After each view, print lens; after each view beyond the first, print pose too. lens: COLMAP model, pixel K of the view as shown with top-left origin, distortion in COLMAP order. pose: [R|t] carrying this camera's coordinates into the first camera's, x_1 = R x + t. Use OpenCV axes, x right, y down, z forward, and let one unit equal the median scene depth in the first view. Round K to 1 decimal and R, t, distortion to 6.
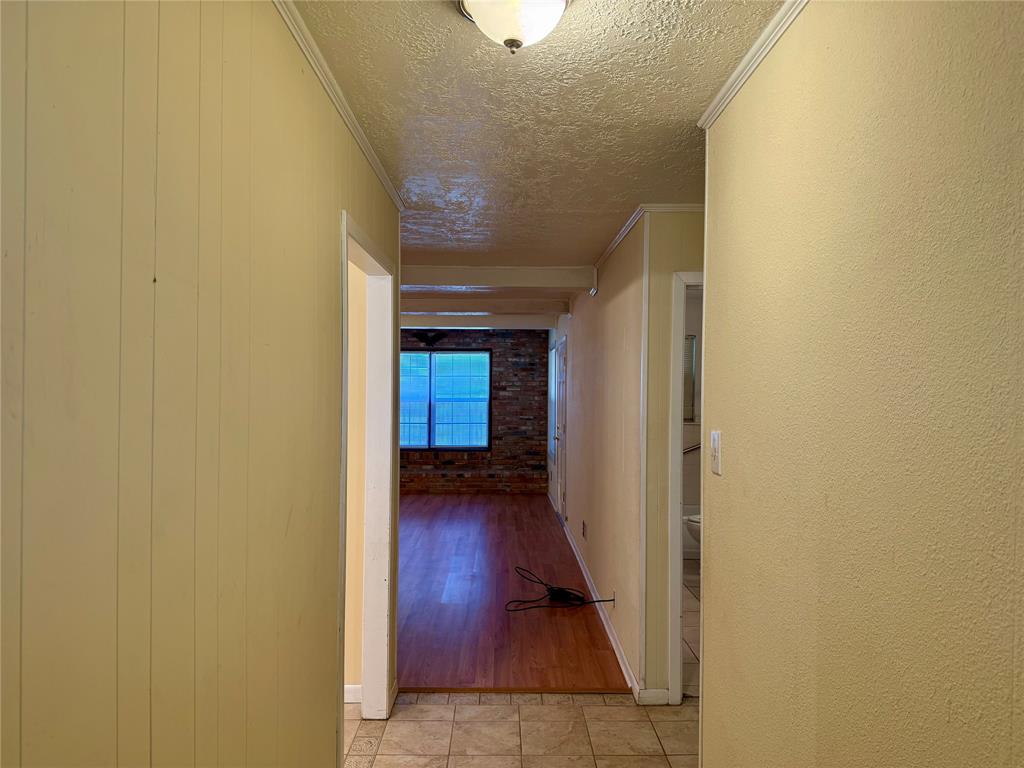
lens RADIAL K [[715.1, 0, 519.8], [0, 715.1, 387.2], [0, 0, 1]] dist [0.084324, -0.110340]
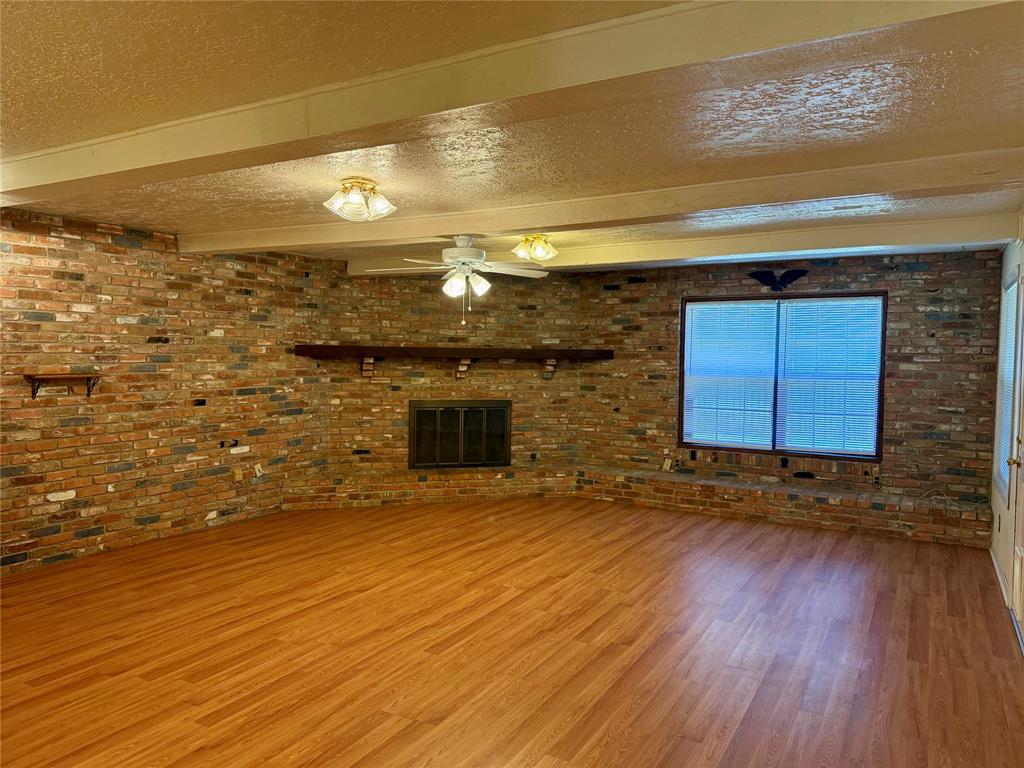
lens RADIAL K [[715.1, 0, 518.5], [0, 715.1, 385.8], [0, 0, 1]] dist [0.084324, -0.110340]
pose [[0.855507, 0.027993, -0.517034, 0.012990], [-0.004979, 0.998936, 0.045845, -0.001576], [0.517767, -0.036647, 0.854736, 0.323909]]
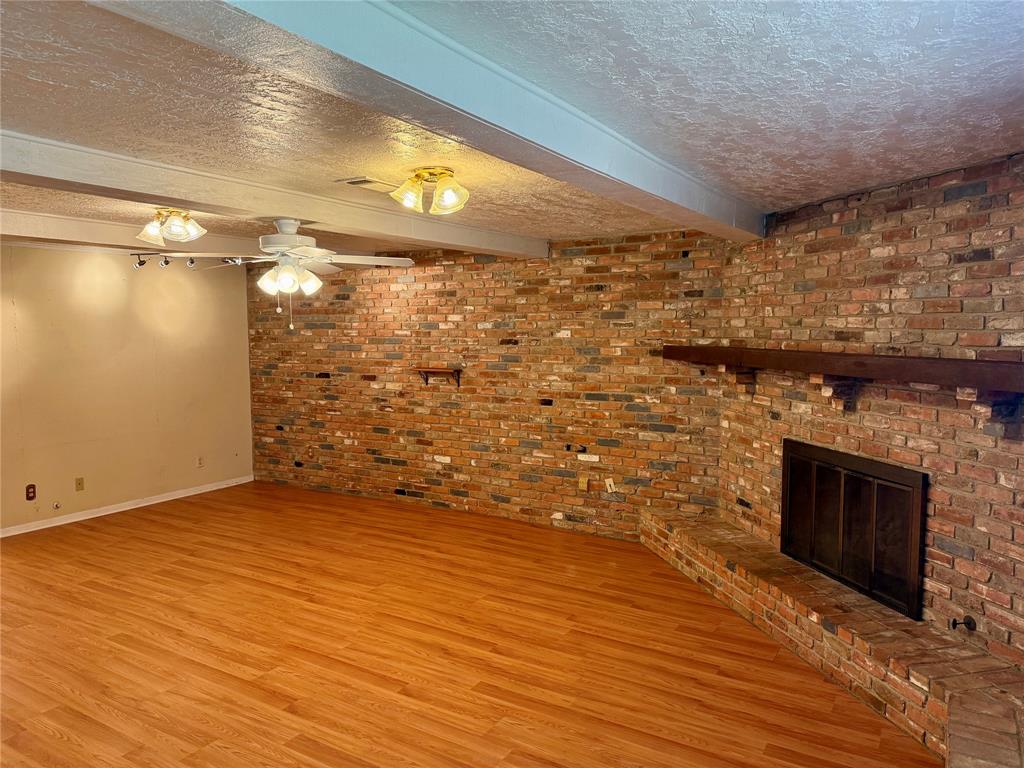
lens RADIAL K [[715.1, 0, 510.0], [0, 715.1, 378.1], [0, 0, 1]] dist [0.084324, -0.110340]
pose [[-0.545213, 0.054967, -0.836493, 0.000750], [0.001240, 0.997900, 0.064765, -0.017572], [0.838297, 0.034273, -0.544136, 0.958551]]
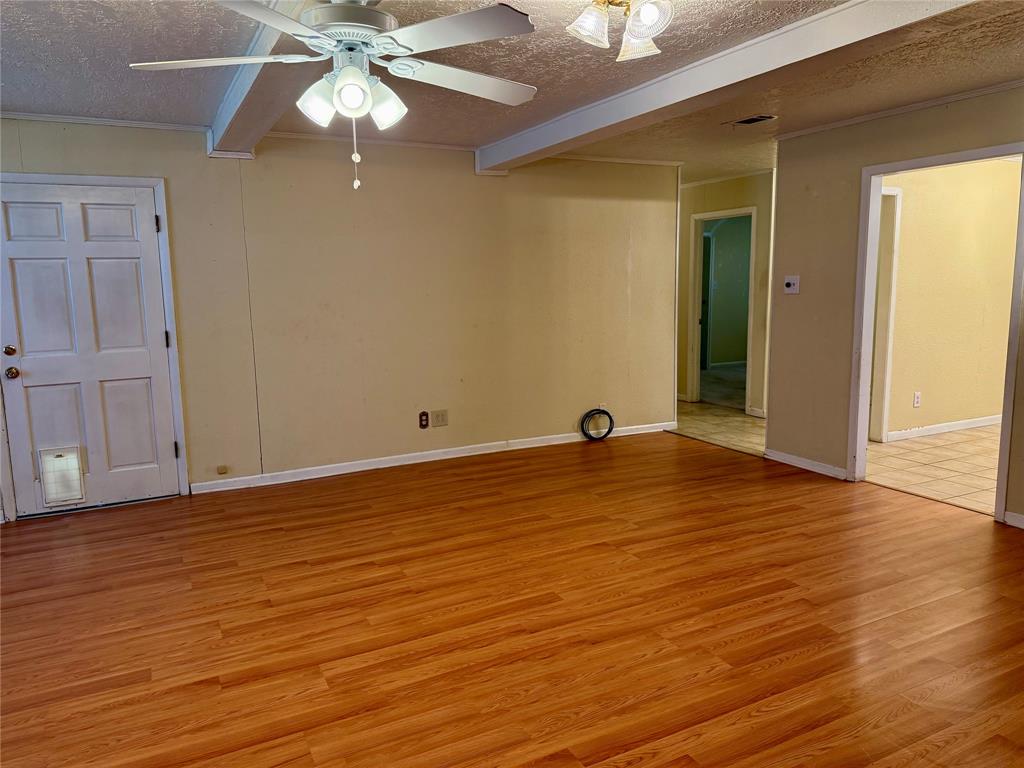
lens RADIAL K [[715.1, 0, 516.6], [0, 715.1, 382.3], [0, 0, 1]] dist [0.084324, -0.110340]
pose [[-0.432308, -0.130370, 0.892252, -0.444103], [0.014605, 0.988351, 0.151487, 0.004758], [-0.901608, 0.078520, -0.425368, 0.724843]]
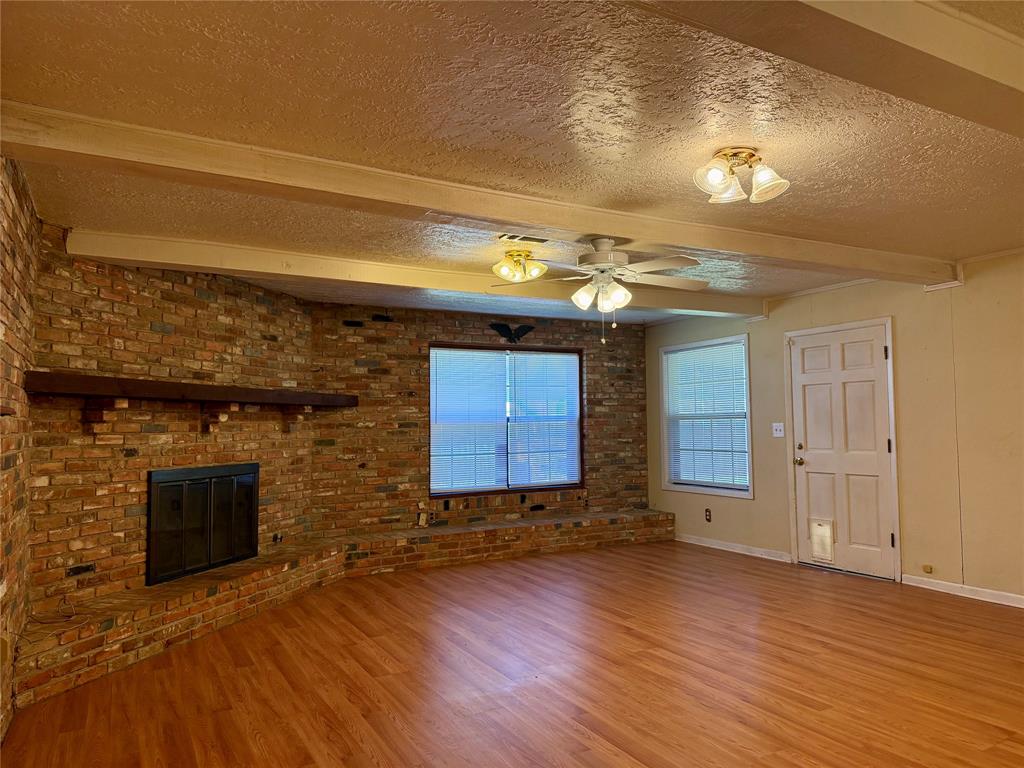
lens RADIAL K [[715.1, 0, 520.0], [0, 715.1, 384.2], [0, 0, 1]] dist [0.084324, -0.110340]
pose [[0.886427, 0.007000, 0.462816, -0.443170], [0.019108, 0.998480, -0.051698, 0.019764], [-0.462474, 0.054670, 0.884945, 0.376196]]
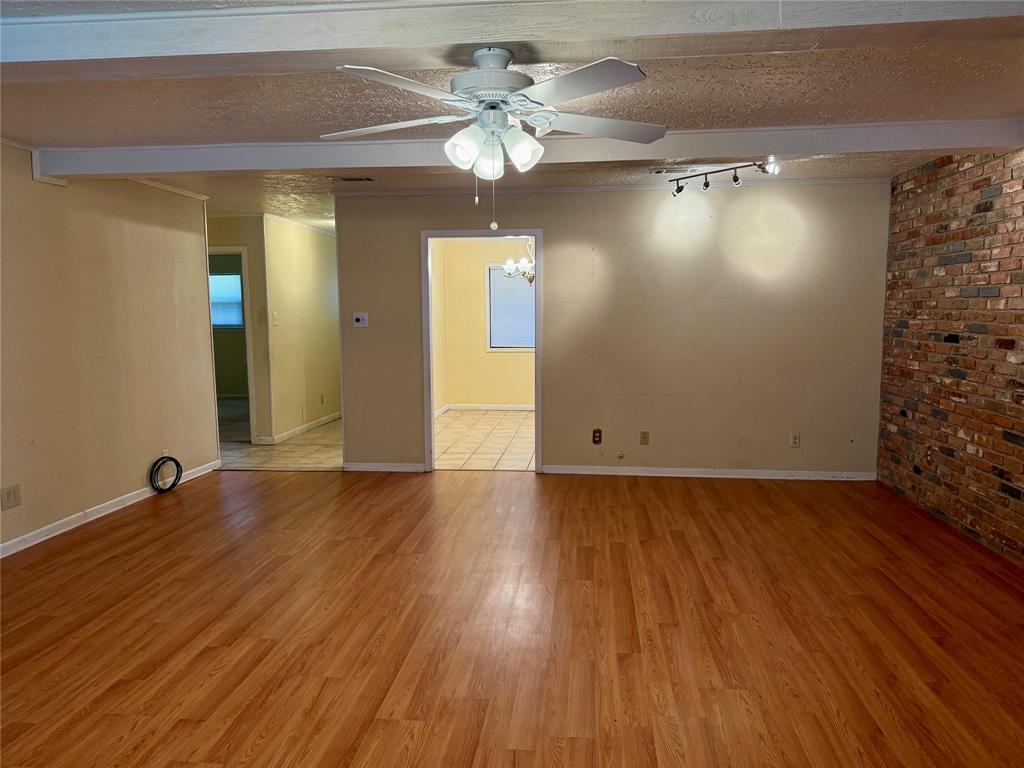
lens RADIAL K [[715.1, 0, 513.6], [0, 715.1, 385.0], [0, 0, 1]] dist [0.084324, -0.110340]
pose [[-0.991079, -0.016846, 0.132209, -0.275768], [-0.002390, 0.994066, 0.108751, 0.005356], [-0.133256, 0.107464, -0.985238, 0.903367]]
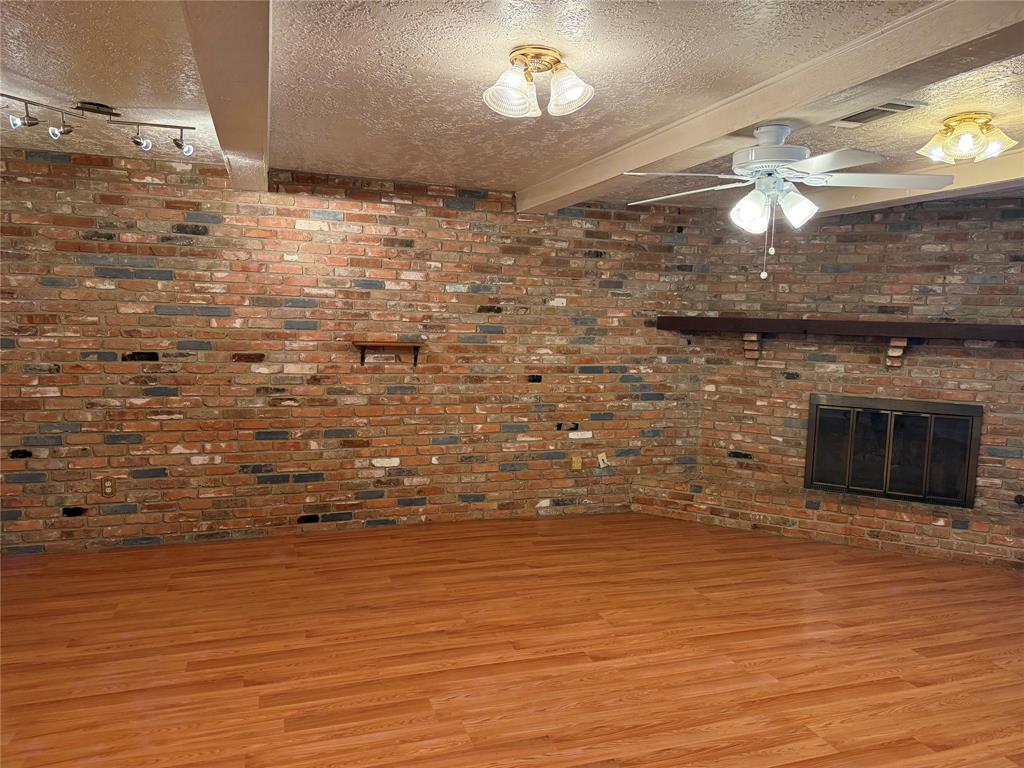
lens RADIAL K [[715.1, 0, 514.2], [0, 715.1, 384.2], [0, 0, 1]] dist [0.084324, -0.110340]
pose [[0.297465, 0.089923, -0.950488, -0.014243], [-0.023850, 0.995944, 0.086759, -0.001127], [0.954435, -0.003139, 0.298403, 0.511549]]
